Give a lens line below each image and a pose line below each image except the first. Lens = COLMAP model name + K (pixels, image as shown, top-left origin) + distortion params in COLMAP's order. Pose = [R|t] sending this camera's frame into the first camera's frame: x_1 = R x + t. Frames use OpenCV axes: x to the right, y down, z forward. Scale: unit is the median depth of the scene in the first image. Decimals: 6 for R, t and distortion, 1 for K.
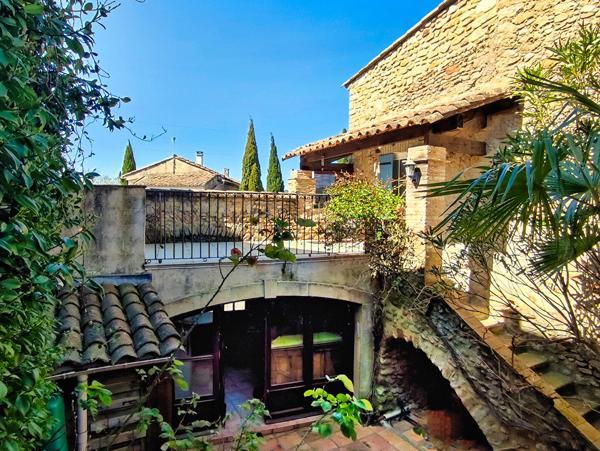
lens RADIAL K [[370.7, 0, 299.5], [0, 370.7, 225.1], [0, 0, 1]] dist [0.005846, 0.004749]
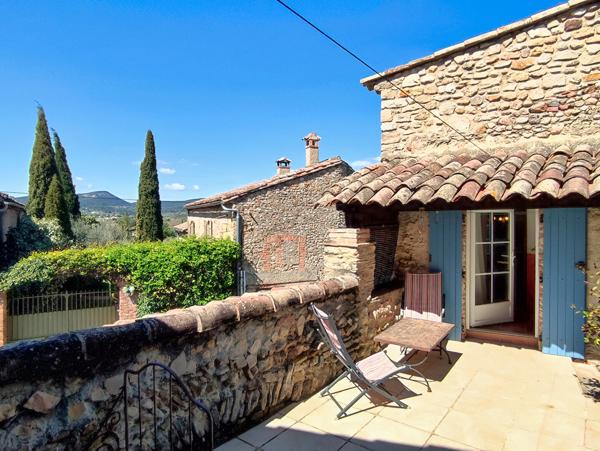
lens RADIAL K [[370.7, 0, 300.0], [0, 370.7, 227.4], [0, 0, 1]] dist [0.005846, 0.004749]
pose [[0.832098, -0.006861, 0.554587, -0.375298], [0.024521, 0.999401, -0.024428, -0.144368], [-0.554087, 0.033925, 0.831767, 0.658556]]
